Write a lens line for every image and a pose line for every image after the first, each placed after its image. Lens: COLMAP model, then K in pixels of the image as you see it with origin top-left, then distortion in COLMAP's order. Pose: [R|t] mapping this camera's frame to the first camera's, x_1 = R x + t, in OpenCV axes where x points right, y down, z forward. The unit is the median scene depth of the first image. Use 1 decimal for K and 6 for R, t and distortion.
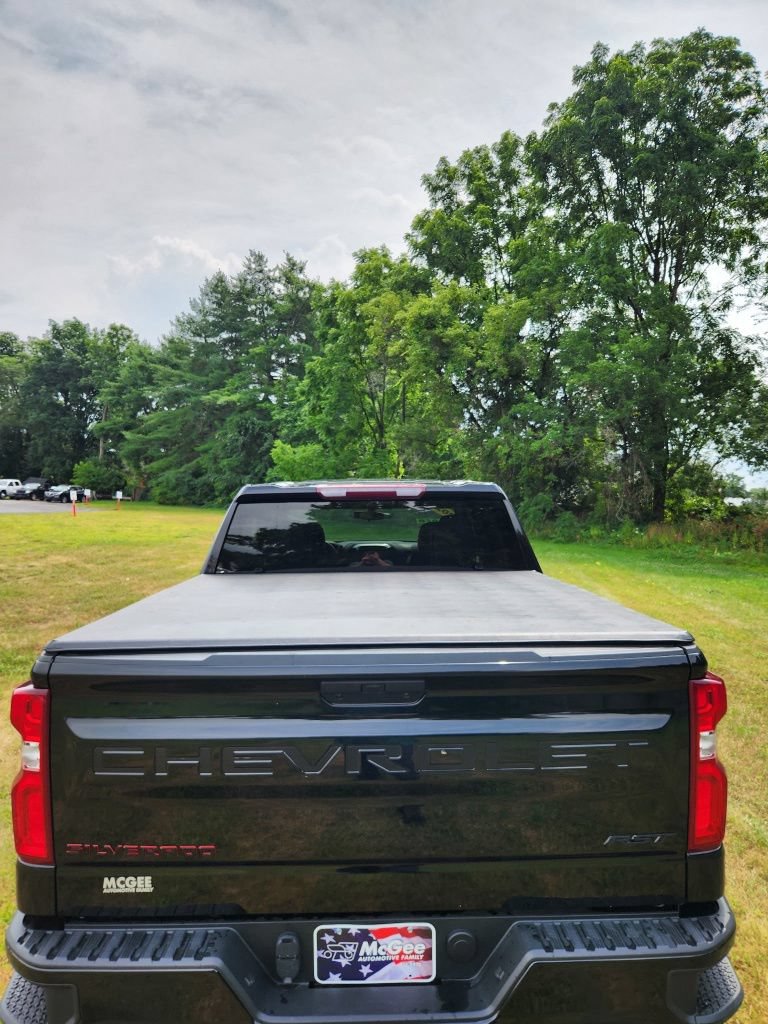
lens RADIAL K [[710.1, 0, 362.4], [0, 710.1, 513.8], [0, 0, 1]] dist [0.008354, 0.003718]
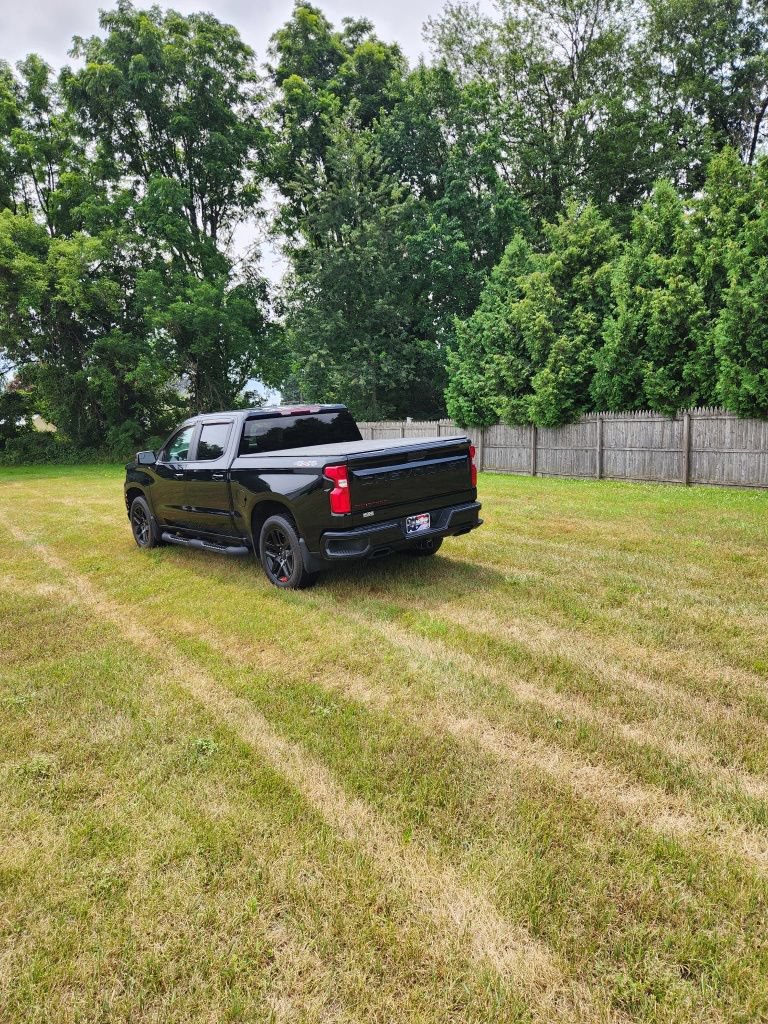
lens RADIAL K [[694.7, 0, 384.0], [0, 694.7, 512.0], [0, 0, 1]] dist [-0.003227, -0.003019]
pose [[0.774531, -0.150563, 0.614356, -0.079389], [0.086706, 0.987361, 0.132666, 0.001112], [-0.626566, -0.049486, 0.777796, -0.059532]]
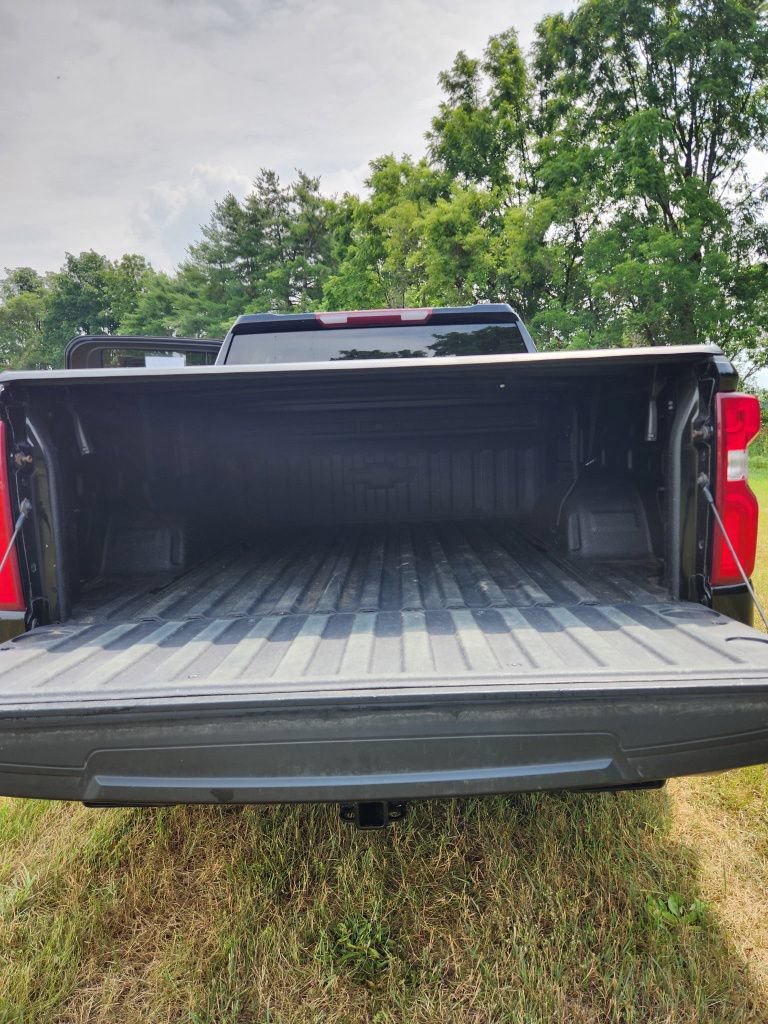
lens RADIAL K [[702.6, 0, 358.2], [0, 702.6, 514.2], [0, 0, 1]] dist [0.011440, 0.000671]
pose [[0.998794, -0.024784, -0.042372, 0.001724], [0.028955, 0.994480, 0.100856, 0.009671], [0.039639, -0.101961, 0.993998, 0.003527]]
